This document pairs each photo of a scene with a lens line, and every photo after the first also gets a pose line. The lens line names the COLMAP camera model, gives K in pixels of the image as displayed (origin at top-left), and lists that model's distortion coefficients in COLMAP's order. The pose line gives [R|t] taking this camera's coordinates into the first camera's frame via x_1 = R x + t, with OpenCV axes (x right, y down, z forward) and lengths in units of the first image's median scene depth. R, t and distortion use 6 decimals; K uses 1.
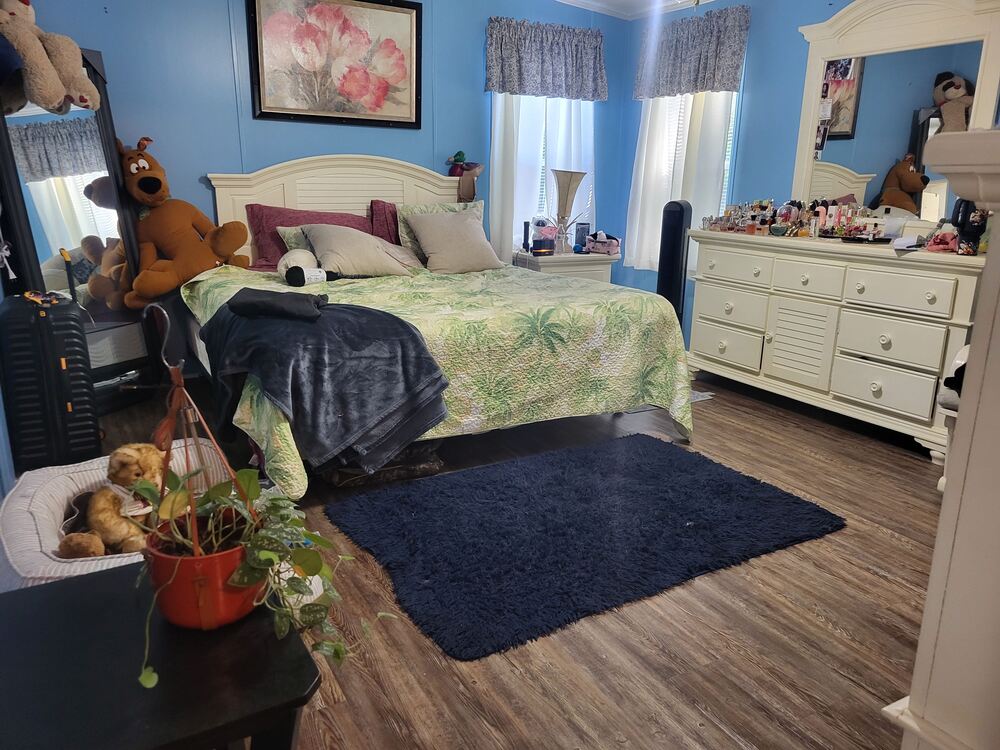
lens RADIAL K [[759.5, 0, 502.4], [0, 759.5, 366.5], [0, 0, 1]] dist [0.059992, -0.038457]
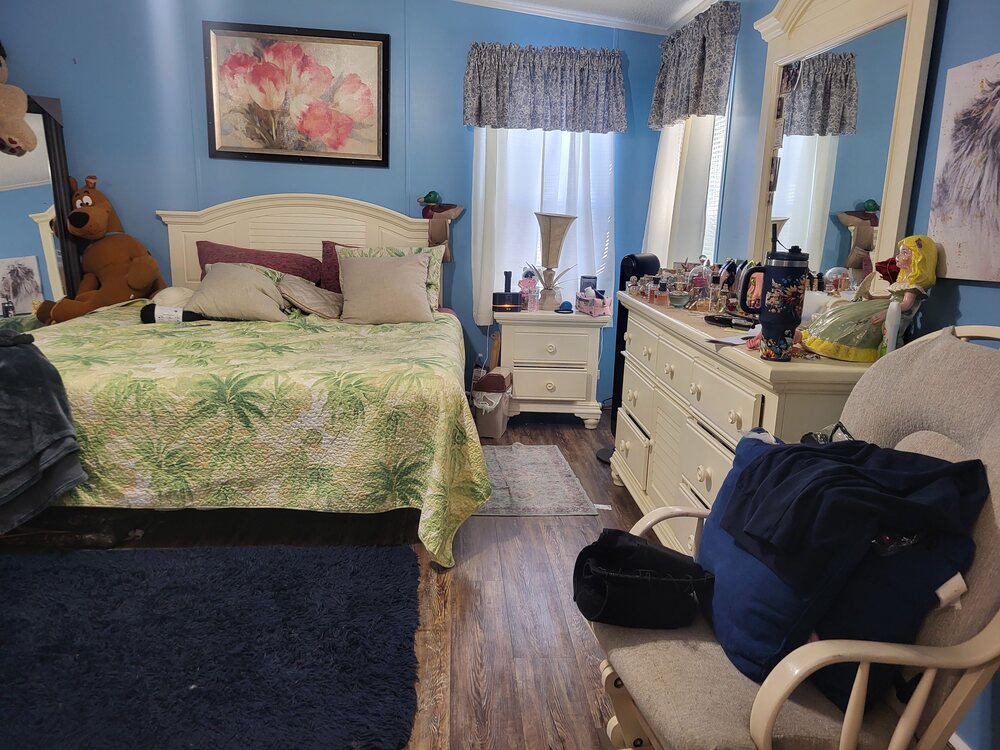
lens RADIAL K [[759.5, 0, 500.1], [0, 759.5, 367.4], [0, 0, 1]] dist [0.059992, -0.038457]
pose [[0.902769, 0.100420, -0.418238, 0.459377], [-0.122928, 0.992044, -0.027148, -0.065934], [0.412184, 0.075921, 0.907932, 0.250261]]
